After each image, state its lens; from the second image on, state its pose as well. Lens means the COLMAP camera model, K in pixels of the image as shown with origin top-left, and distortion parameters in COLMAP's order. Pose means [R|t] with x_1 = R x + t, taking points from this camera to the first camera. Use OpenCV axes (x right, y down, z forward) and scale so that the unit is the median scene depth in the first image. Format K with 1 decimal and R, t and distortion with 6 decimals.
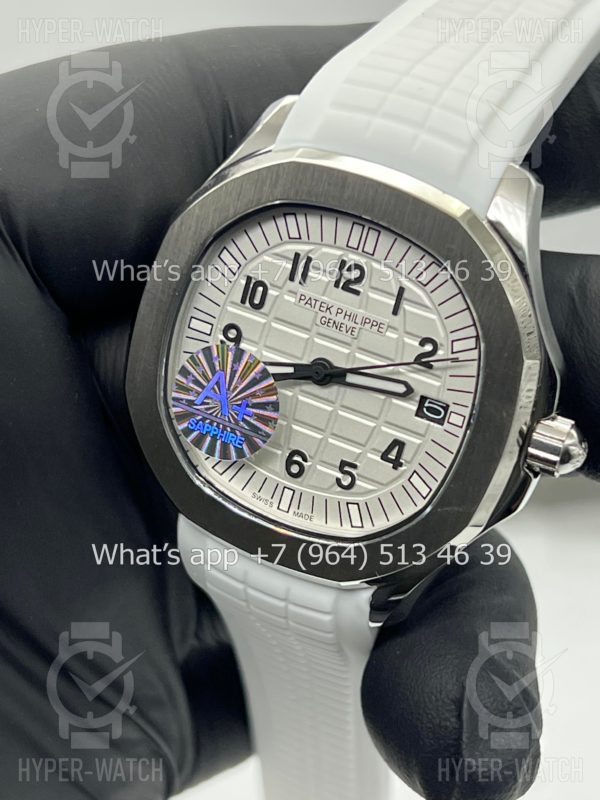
lens RADIAL K [[1832.3, 0, 300.0], [0, 1832.3, 400.0], [0, 0, 1]] dist [0.151481, 0.270032]
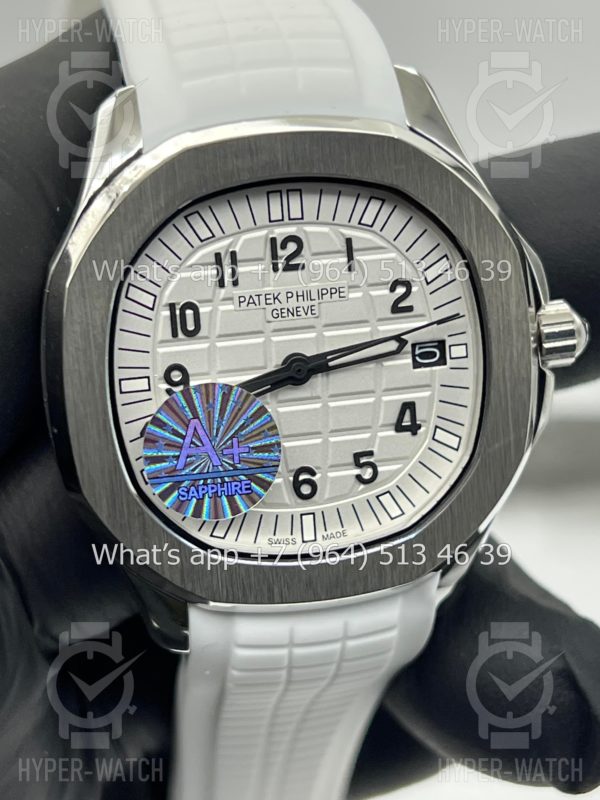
lens RADIAL K [[1832.3, 0, 300.0], [0, 1832.3, 400.0], [0, 0, 1]] dist [0.151481, 0.270032]
pose [[0.794995, -0.407479, 0.449382, -0.379290], [0.427594, 0.901887, 0.061340, -0.054628], [-0.430287, 0.143388, 0.891231, 0.237849]]
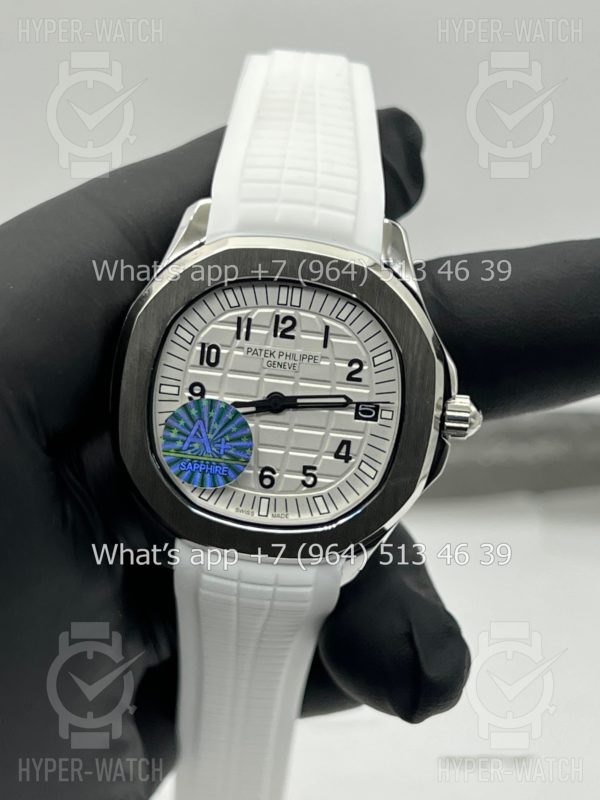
lens RADIAL K [[1832.3, 0, 300.0], [0, 1832.3, 400.0], [0, 0, 1]] dist [0.151481, 0.270032]
pose [[0.925732, -0.220624, 0.307157, -0.370704], [0.224370, 0.974220, 0.023537, -0.044112], [-0.304431, 0.047127, 0.951368, -0.237439]]
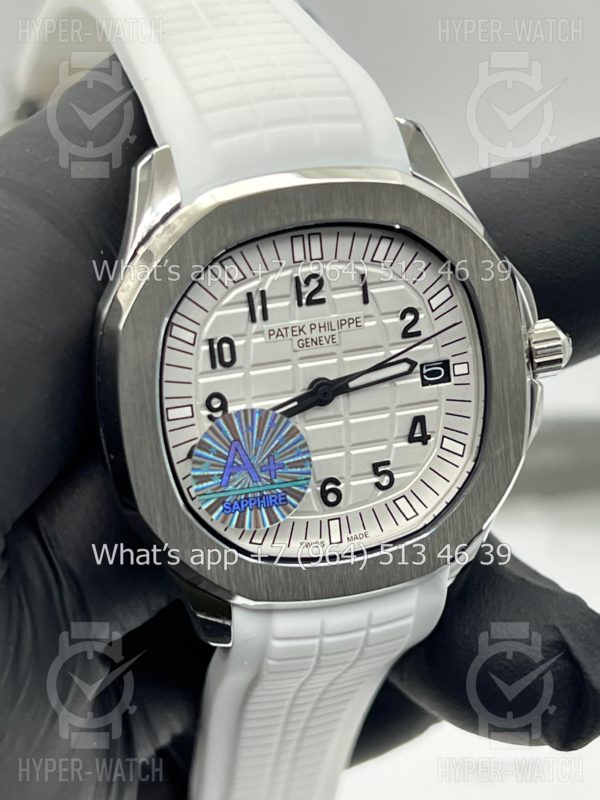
lens RADIAL K [[1832.3, 0, 300.0], [0, 1832.3, 400.0], [0, 0, 1]] dist [0.151481, 0.270032]
pose [[0.745485, -0.450408, 0.491309, -0.474068], [0.458023, 0.881689, 0.113310, -0.126645], [-0.484218, 0.140560, 0.863583, 0.172970]]
